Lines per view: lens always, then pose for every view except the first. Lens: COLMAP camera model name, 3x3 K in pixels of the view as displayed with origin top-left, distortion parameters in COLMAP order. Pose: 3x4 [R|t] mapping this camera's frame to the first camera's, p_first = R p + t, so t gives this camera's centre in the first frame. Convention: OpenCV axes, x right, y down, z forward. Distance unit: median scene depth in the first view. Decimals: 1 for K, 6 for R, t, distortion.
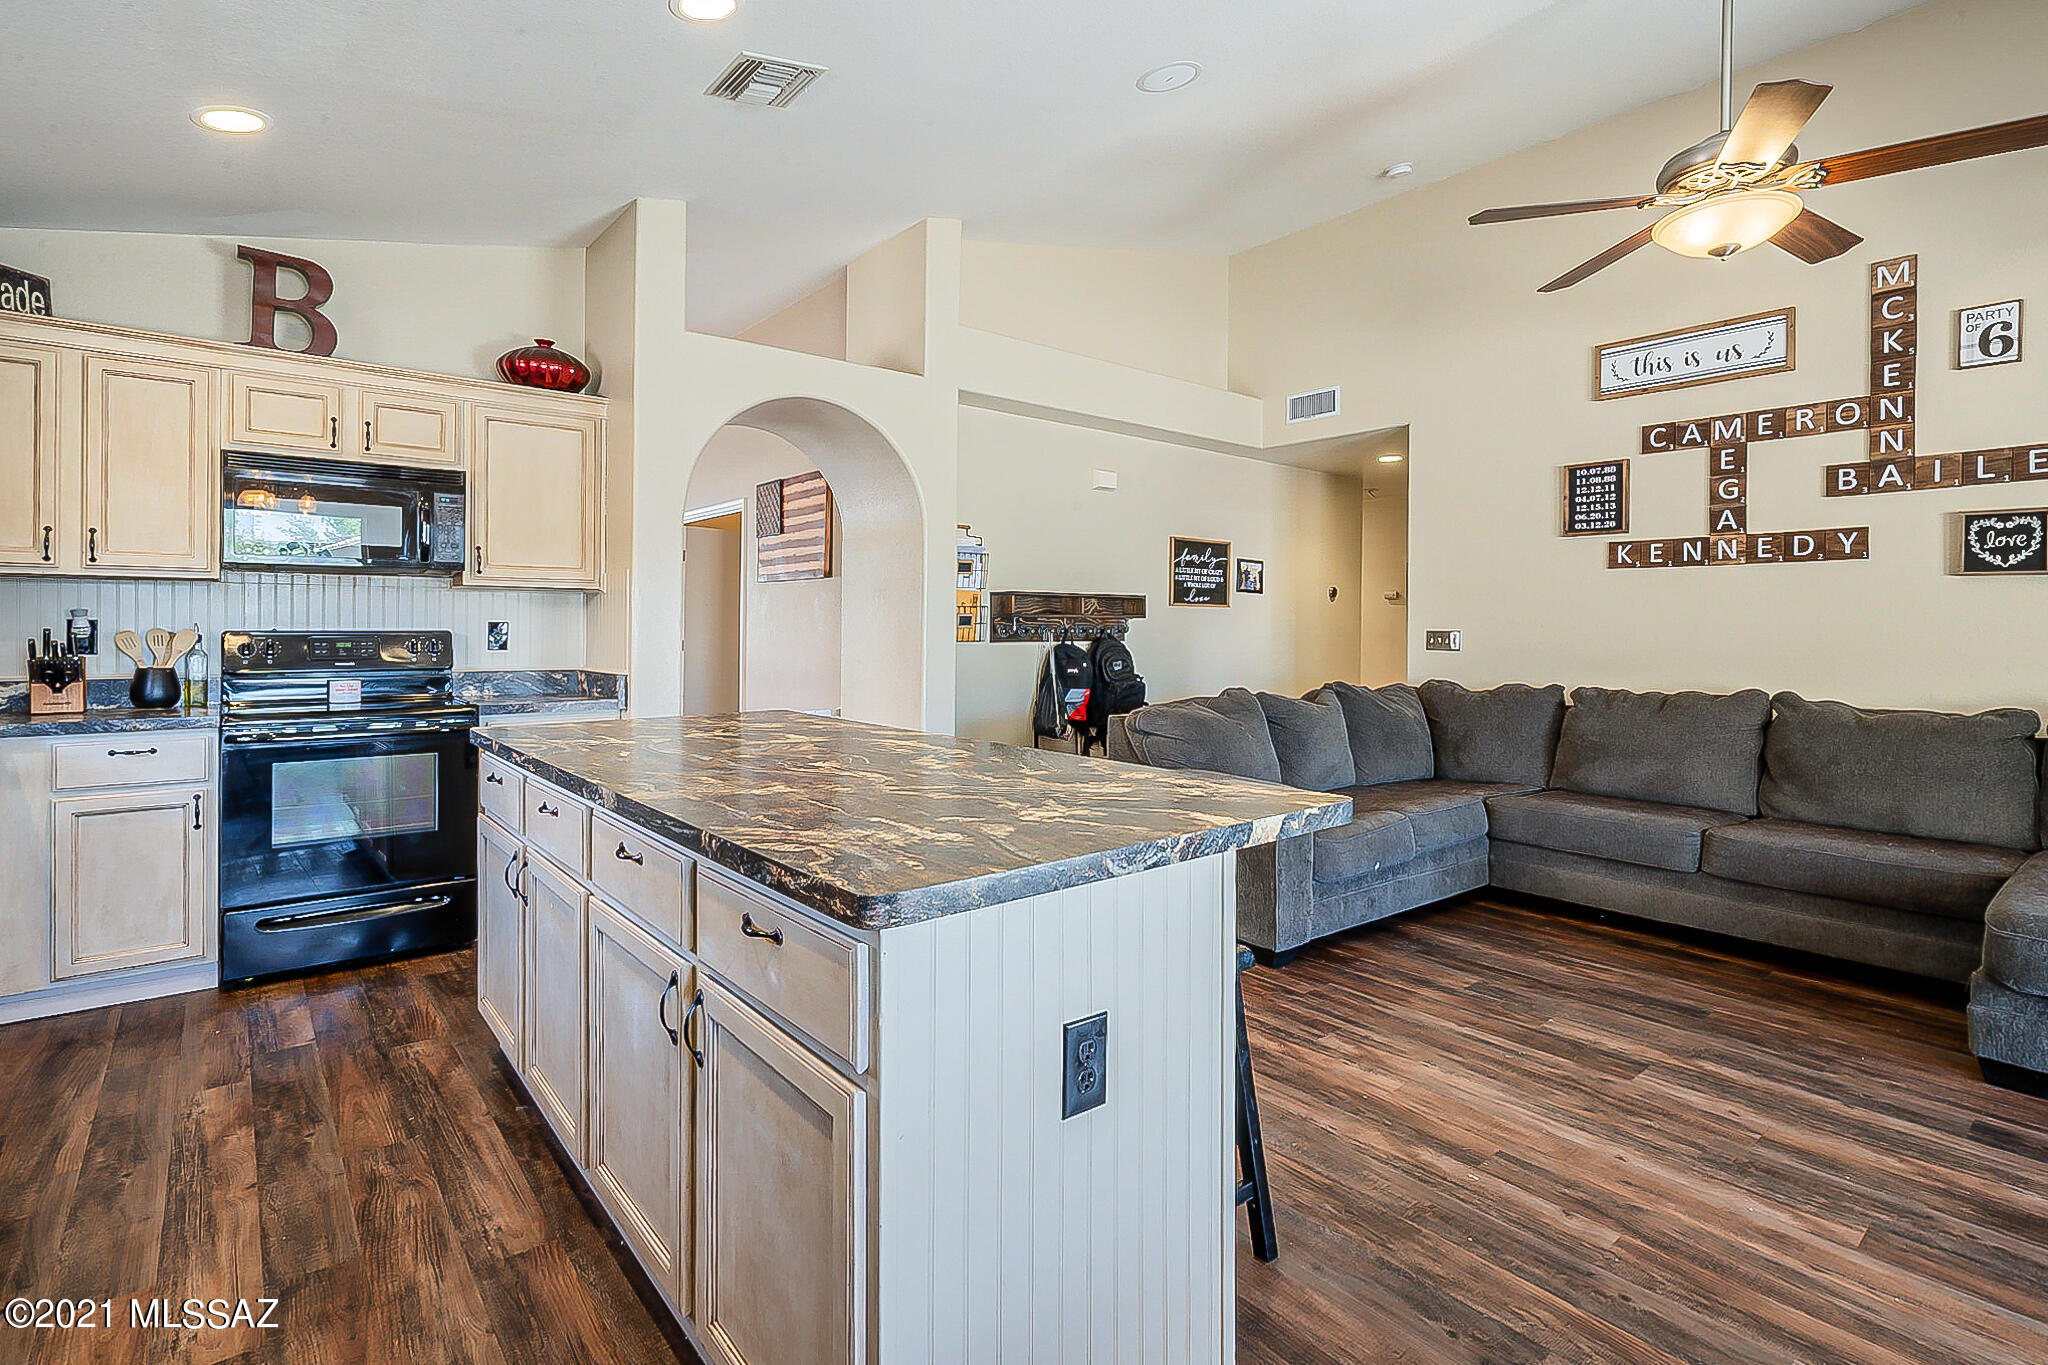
lens RADIAL K [[970.2, 0, 1037.7], [0, 970.2, 630.8], [0, 0, 1]] dist [-0.002807, 0.001239]
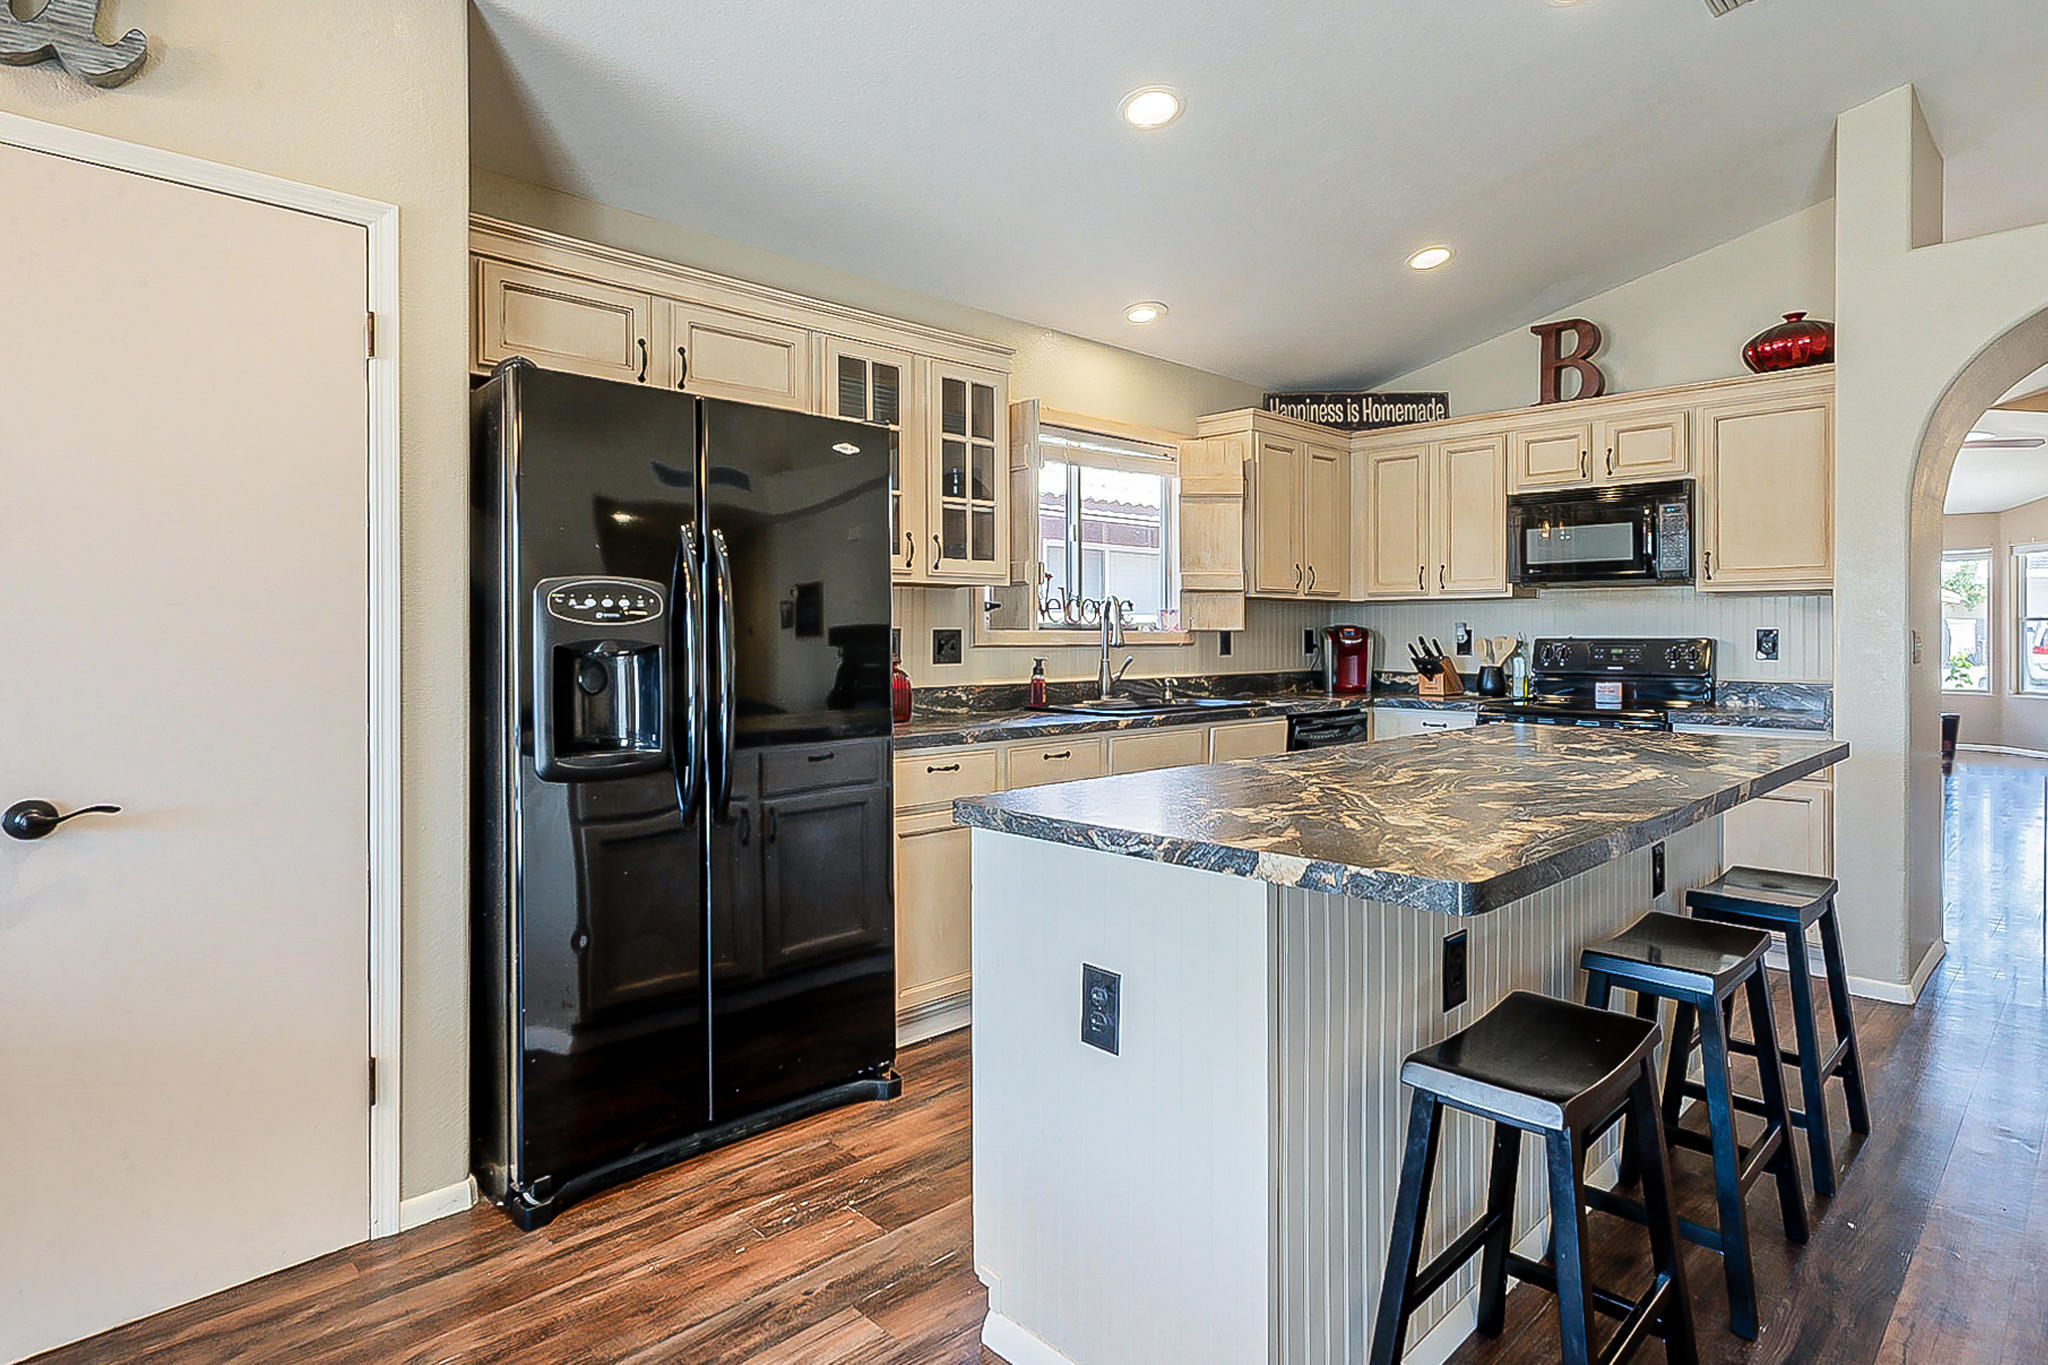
lens RADIAL K [[1086.1, 0, 1121.1], [0, 1086.1, 634.9], [0, 0, 1]] dist [0.000523, 0.002189]
pose [[0.119008, -0.002249, -0.992891, 0.415858], [-0.004537, 0.999986, -0.002809, 0.001940], [0.992883, 0.004839, 0.118996, 0.269899]]
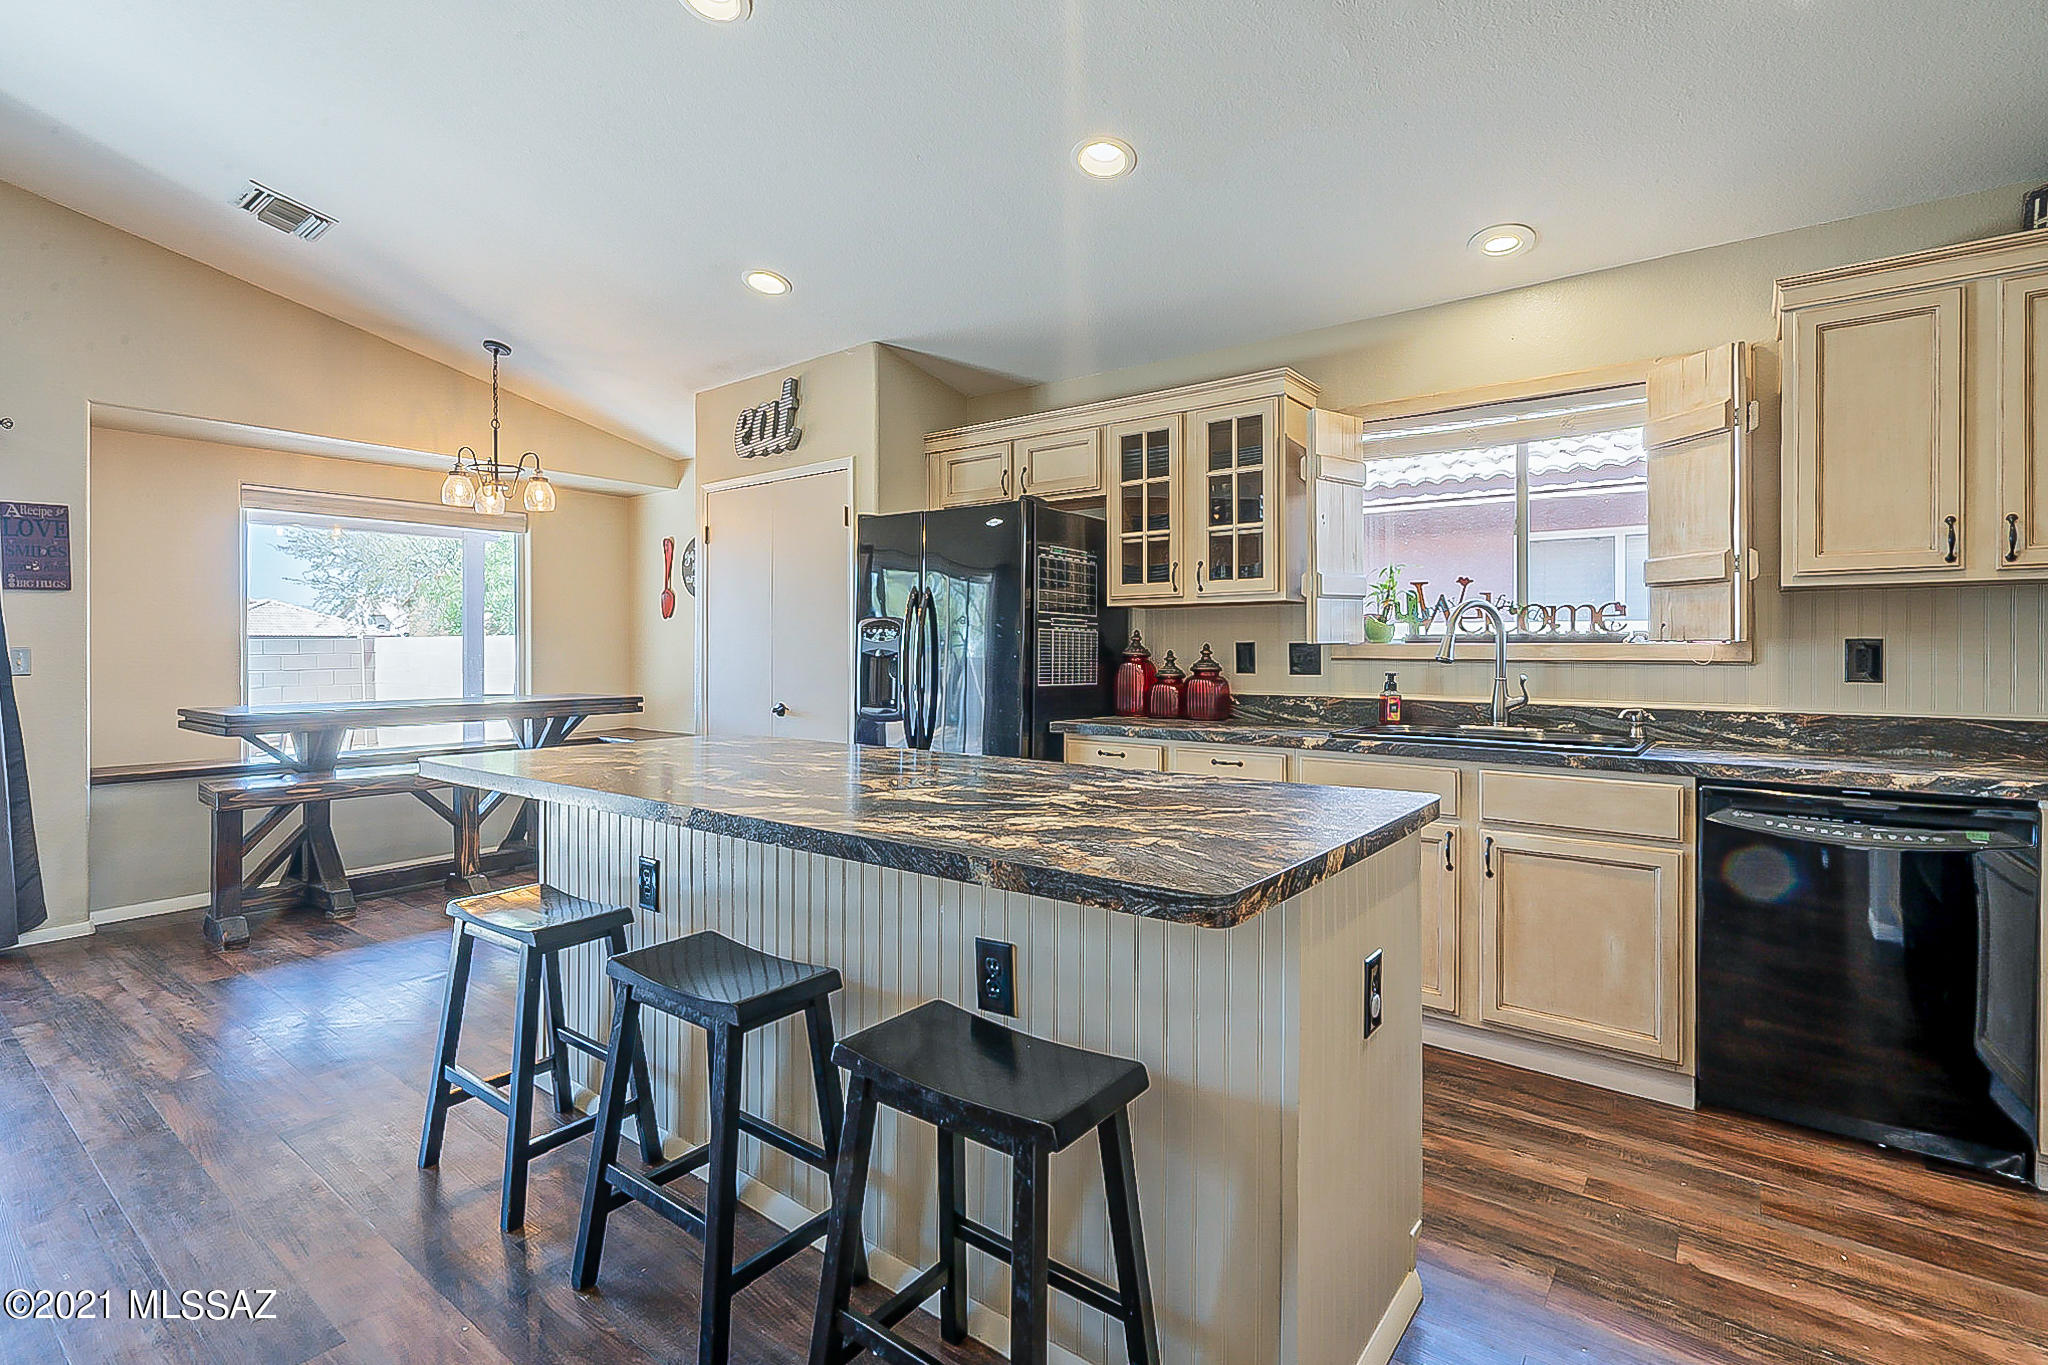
lens RADIAL K [[970.2, 0, 1020.0], [0, 970.2, 652.4], [0, 0, 1]] dist [-0.002807, 0.001239]
pose [[-0.977454, -0.007123, -0.211028, -0.105431], [-0.008898, 0.999933, 0.007463, 0.000013], [0.210961, 0.009173, -0.977452, 1.065619]]
